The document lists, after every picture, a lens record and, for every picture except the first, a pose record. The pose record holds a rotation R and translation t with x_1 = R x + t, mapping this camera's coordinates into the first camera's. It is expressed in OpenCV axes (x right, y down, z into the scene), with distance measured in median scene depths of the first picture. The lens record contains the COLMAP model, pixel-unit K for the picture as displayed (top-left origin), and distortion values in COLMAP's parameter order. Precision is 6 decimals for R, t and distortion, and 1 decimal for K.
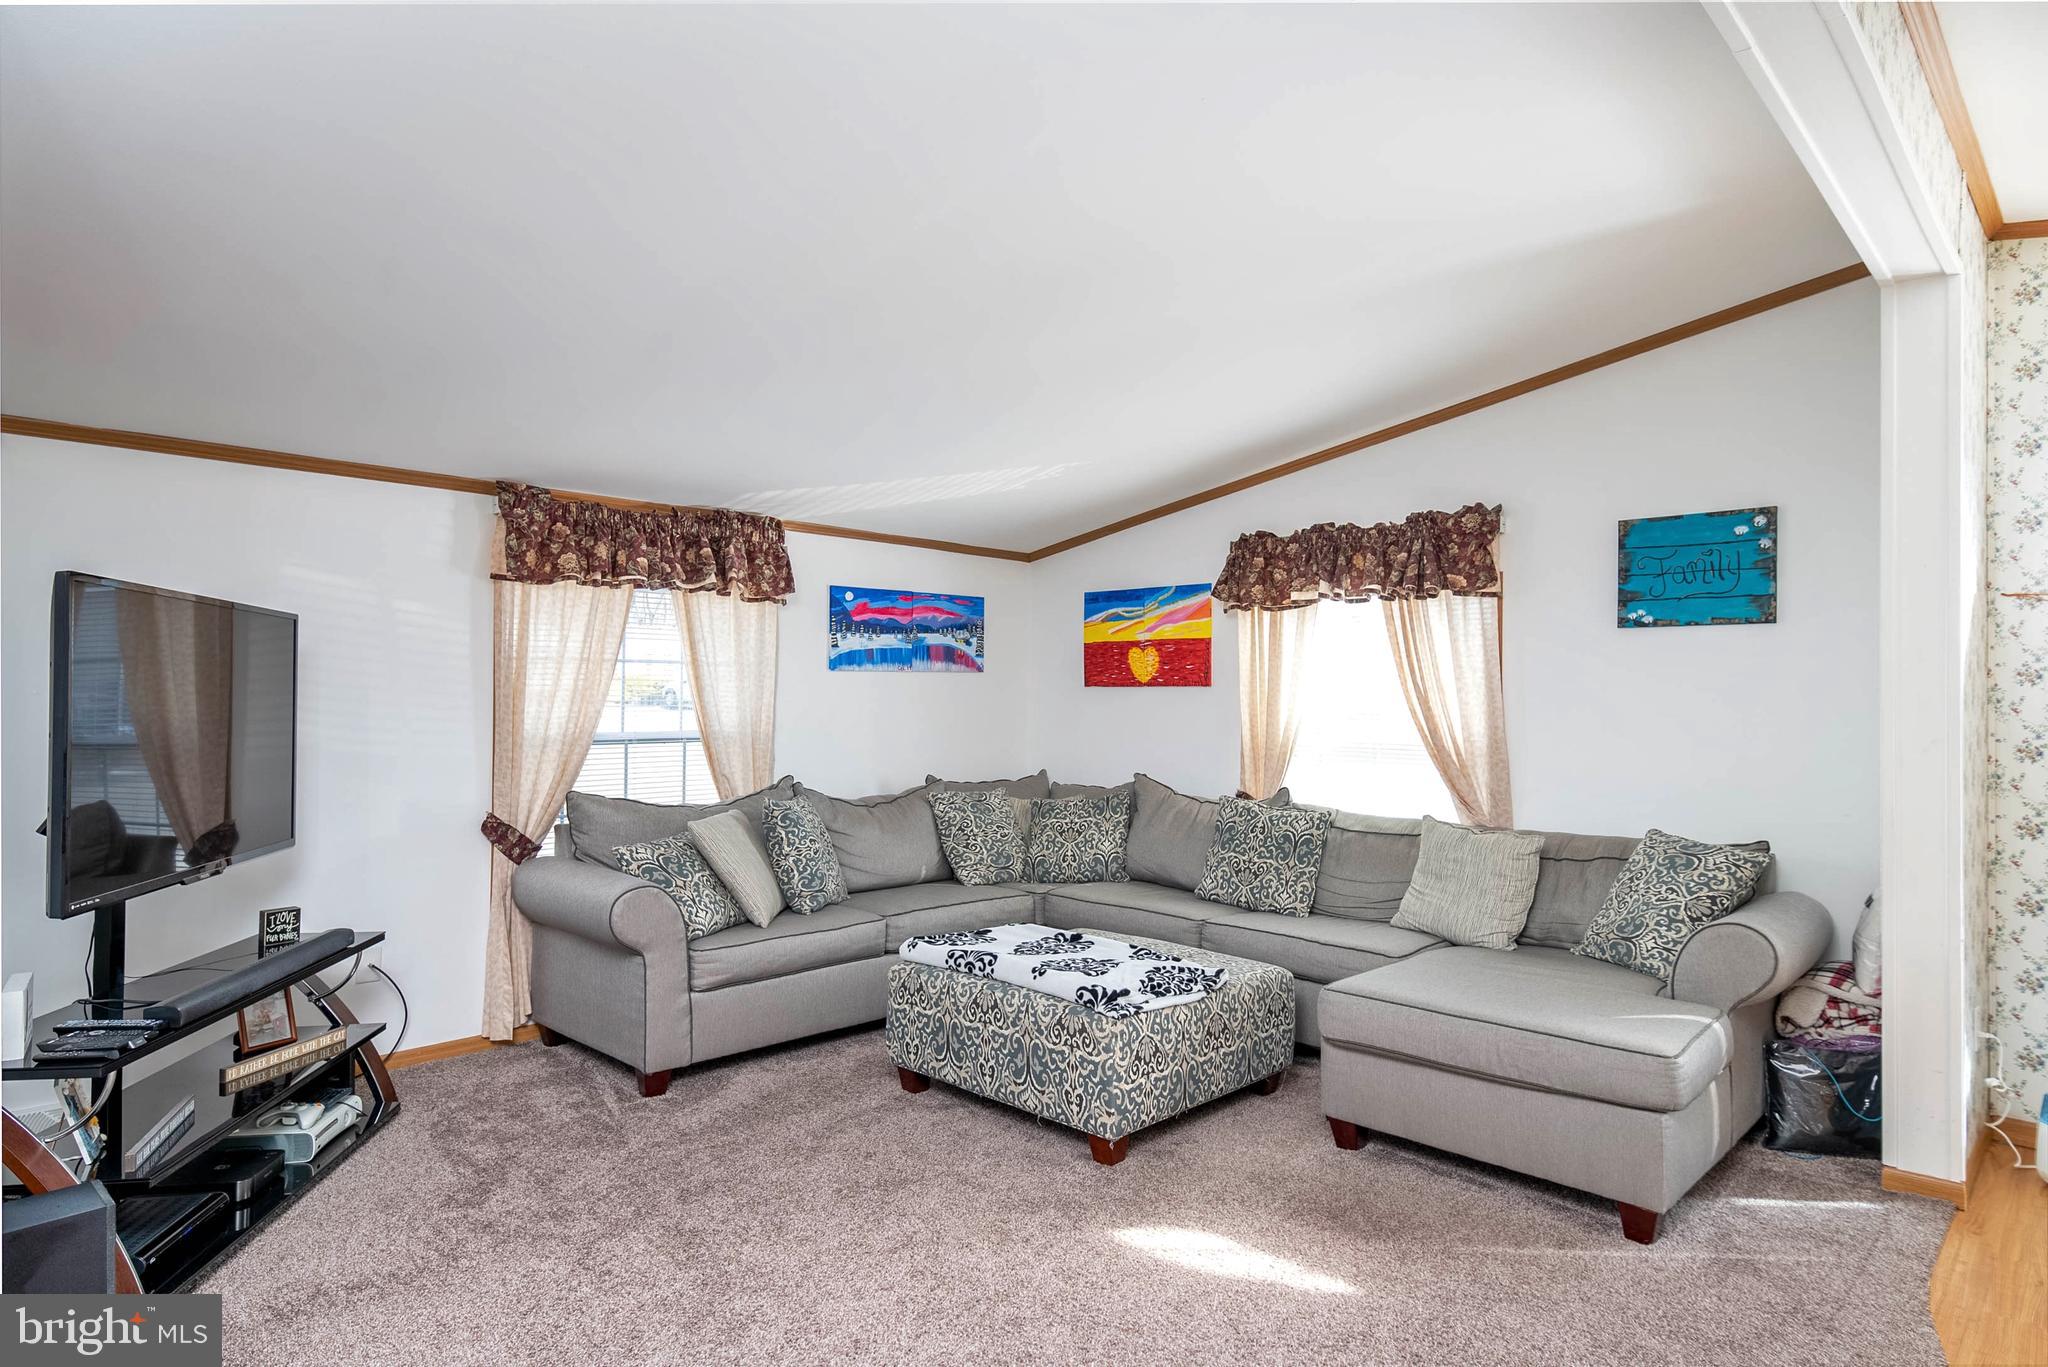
lens RADIAL K [[1162.0, 0, 1024.2], [0, 1162.0, 675.8], [0, 0, 1]] dist [0.016988, -0.002439]
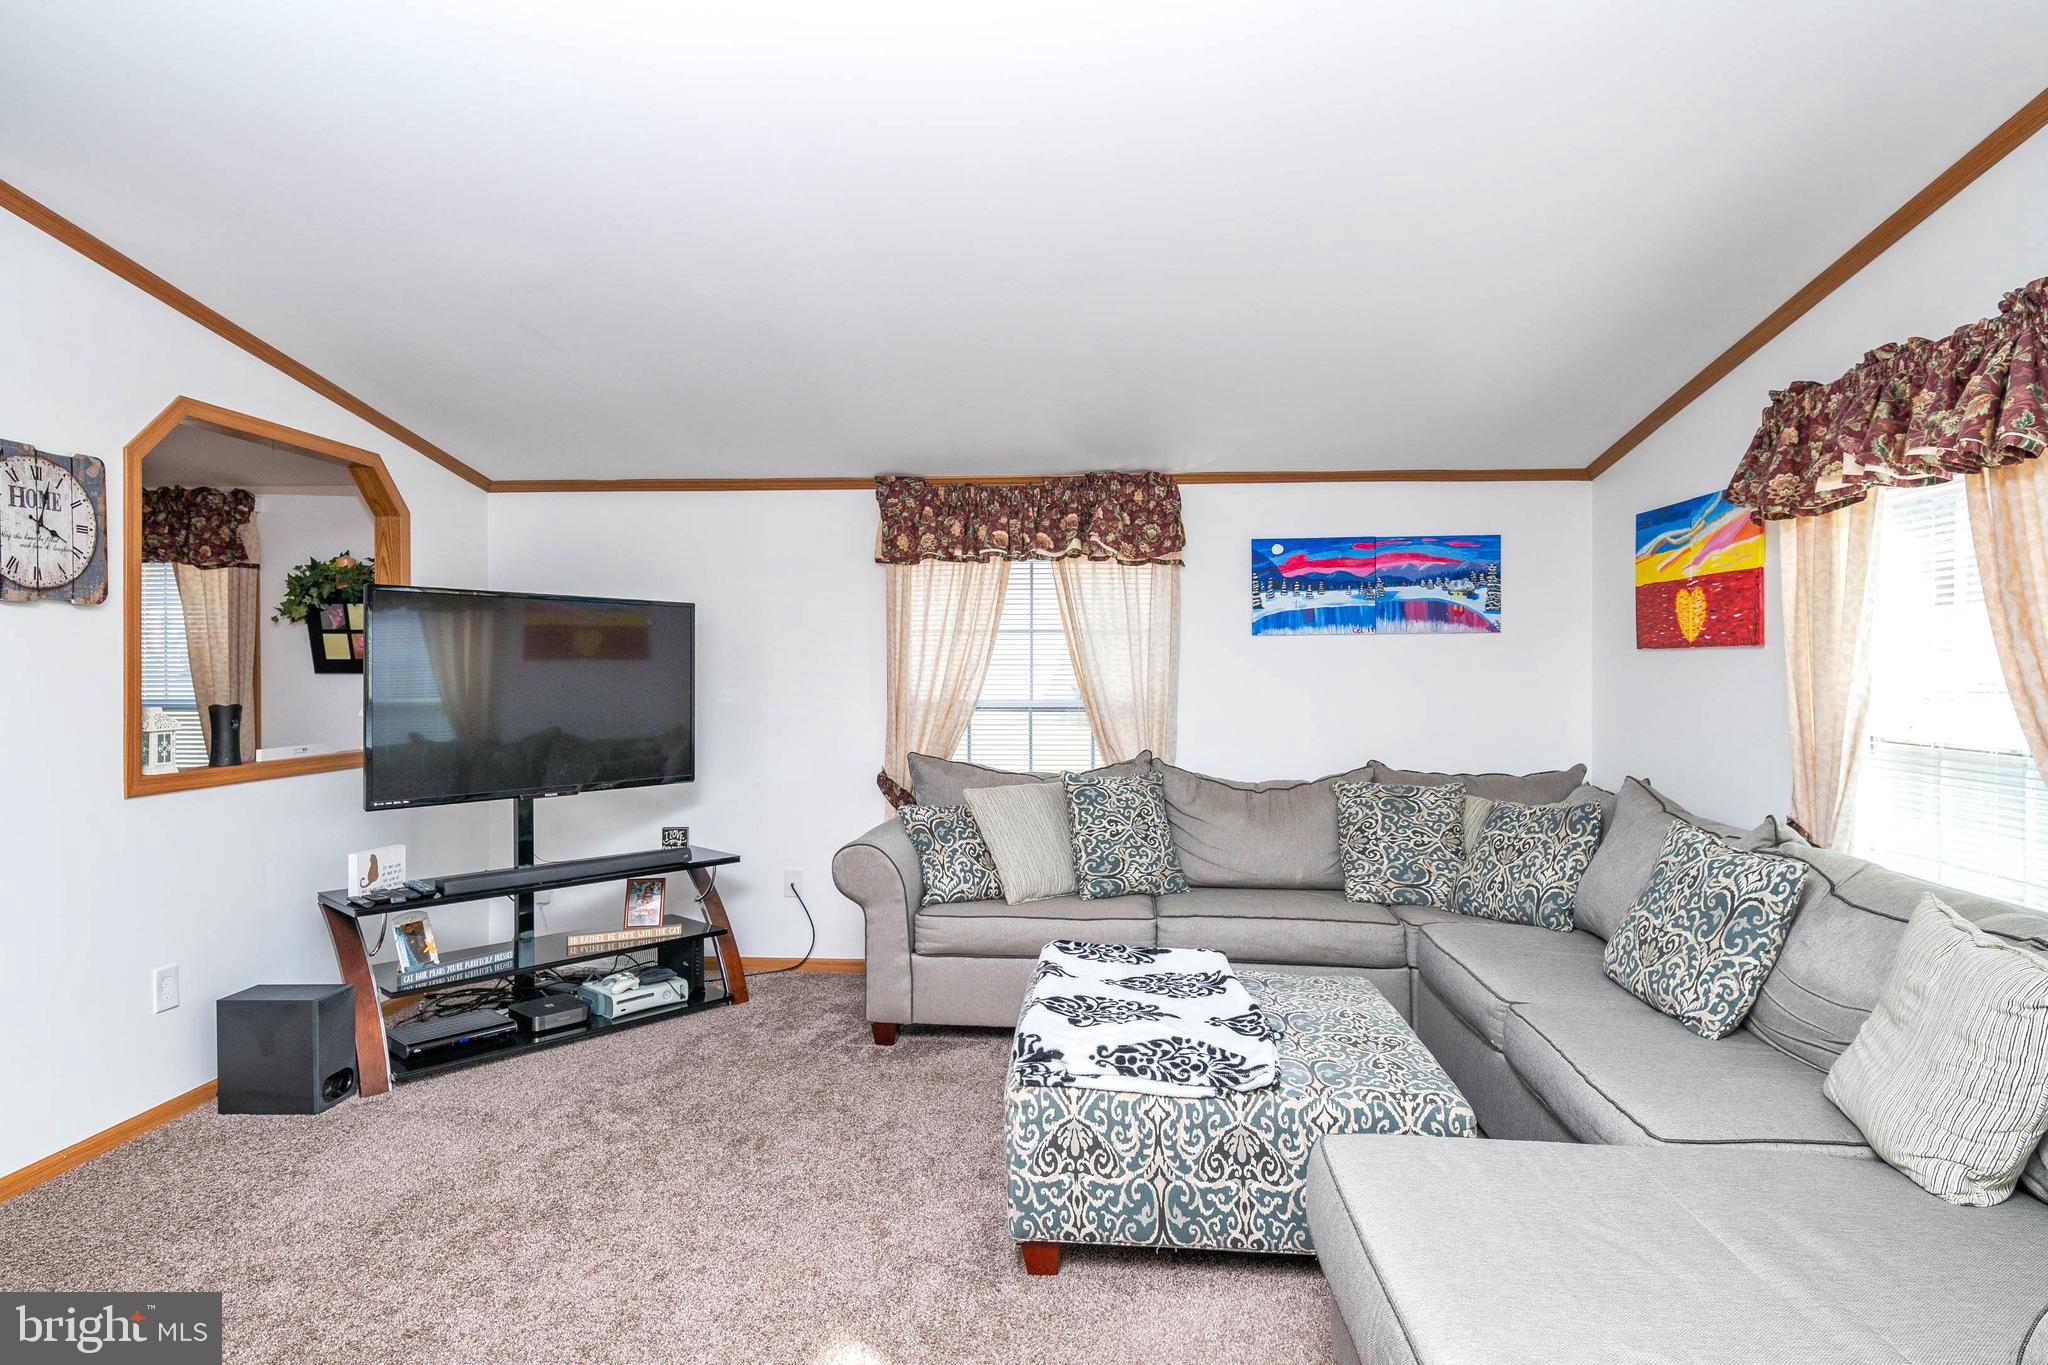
lens RADIAL K [[1136.9, 0, 1027.9], [0, 1136.9, 667.0], [0, 0, 1]] dist [0.016706, -0.009043]
pose [[0.639316, -0.003543, -0.768936, 0.454307], [0.016384, 0.999825, 0.009015, 0.010350], [0.768770, -0.018362, 0.639262, 0.367397]]
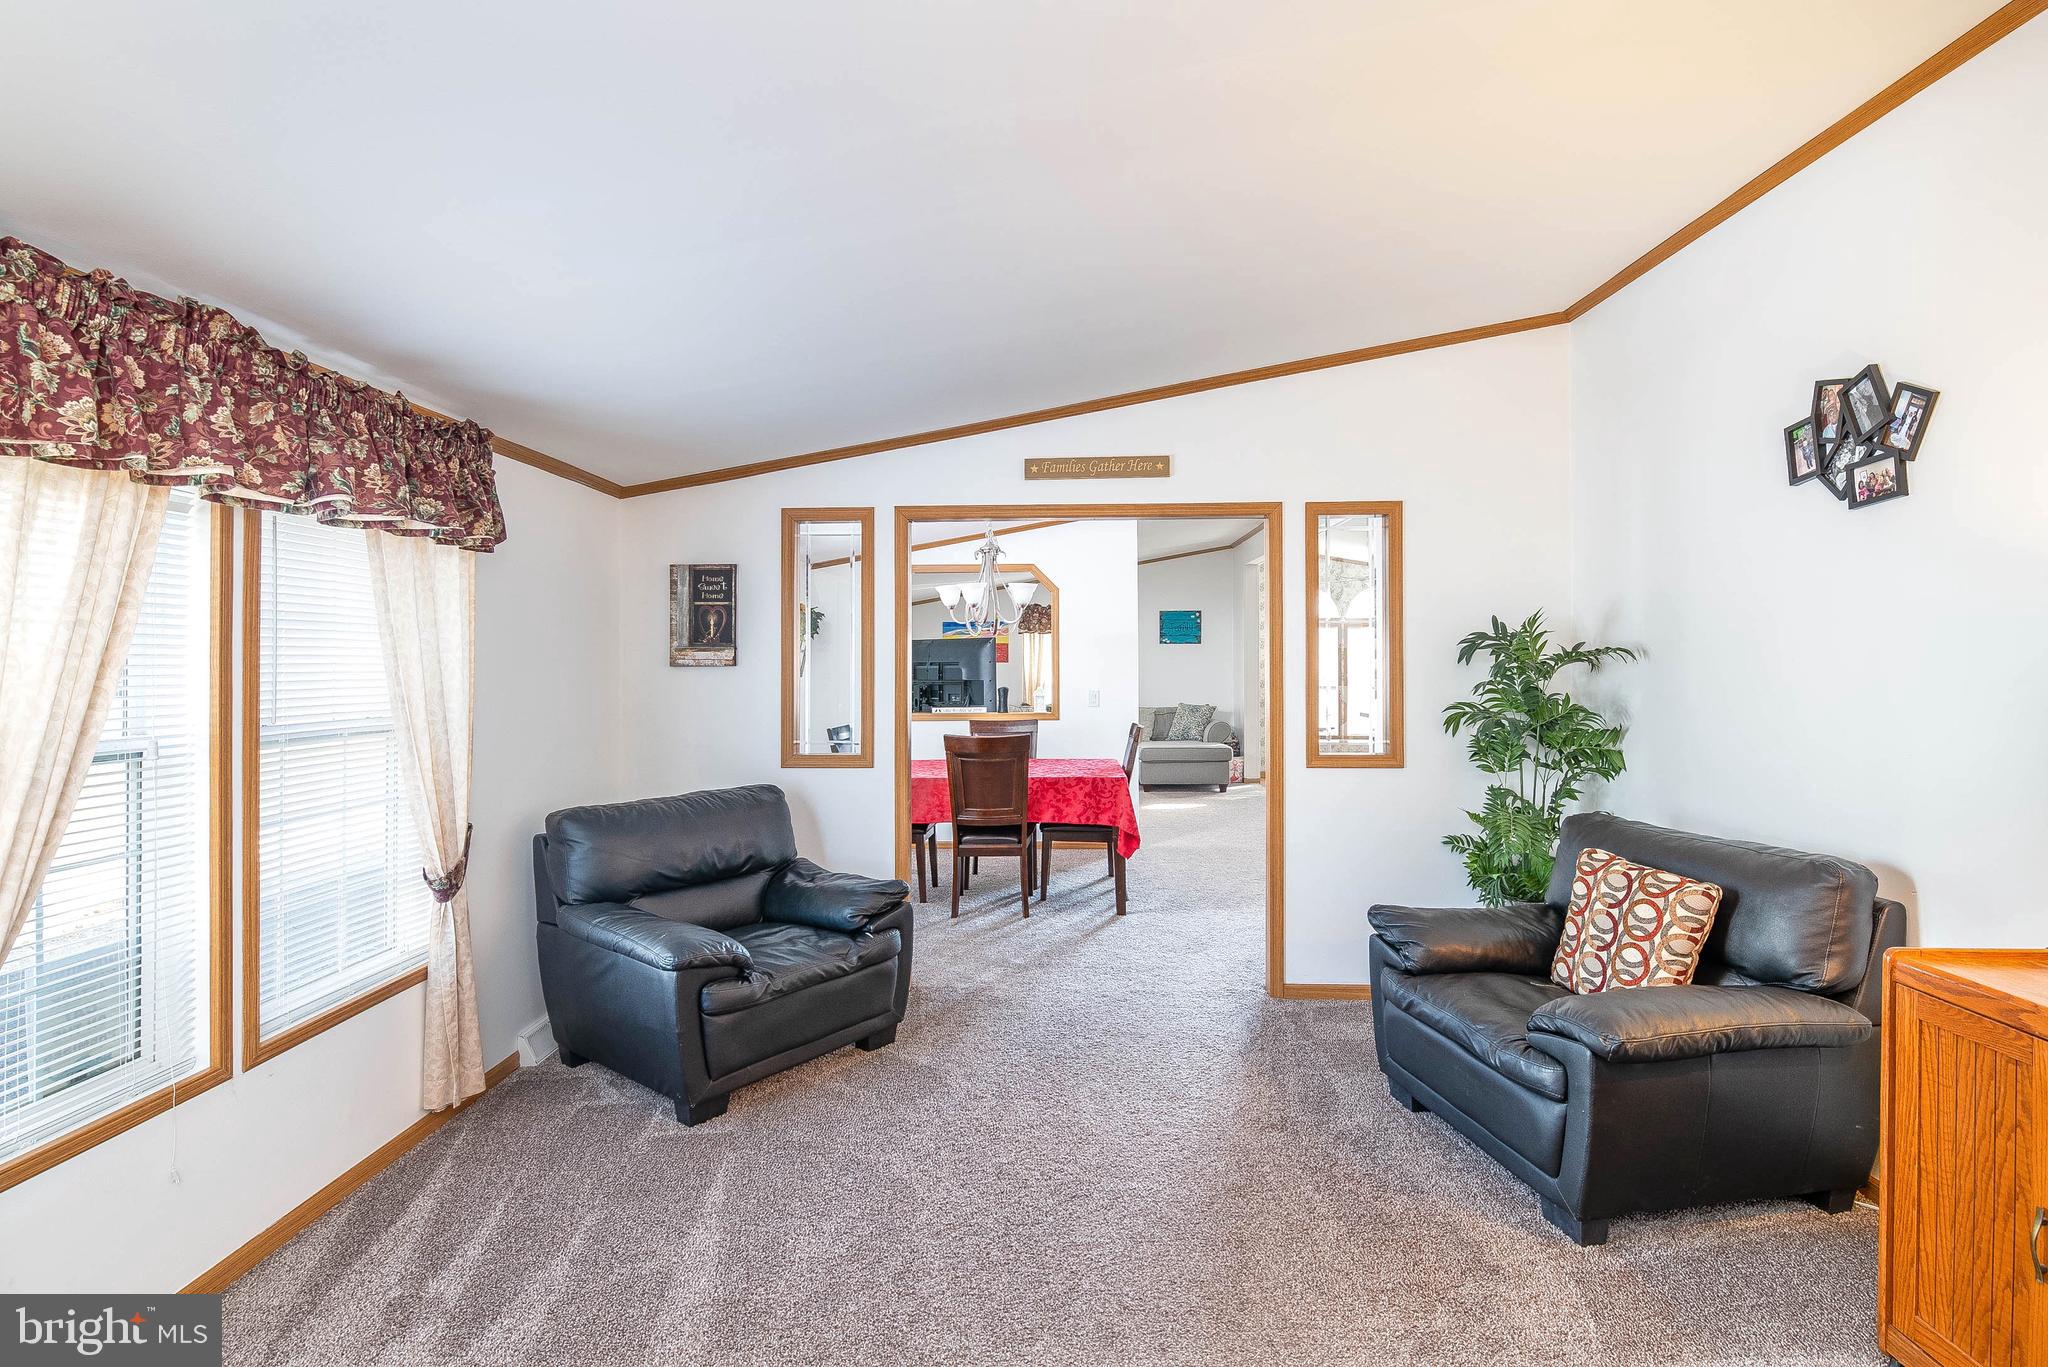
lens RADIAL K [[982.4, 0, 1019.3], [0, 982.4, 637.5], [0, 0, 1]] dist [-0.001974, -0.001278]
pose [[0.751140, 0.006798, 0.660107, -1.472145], [-0.000444, 0.999952, -0.009793, -0.029614], [-0.660142, 0.007063, 0.751107, -0.737347]]
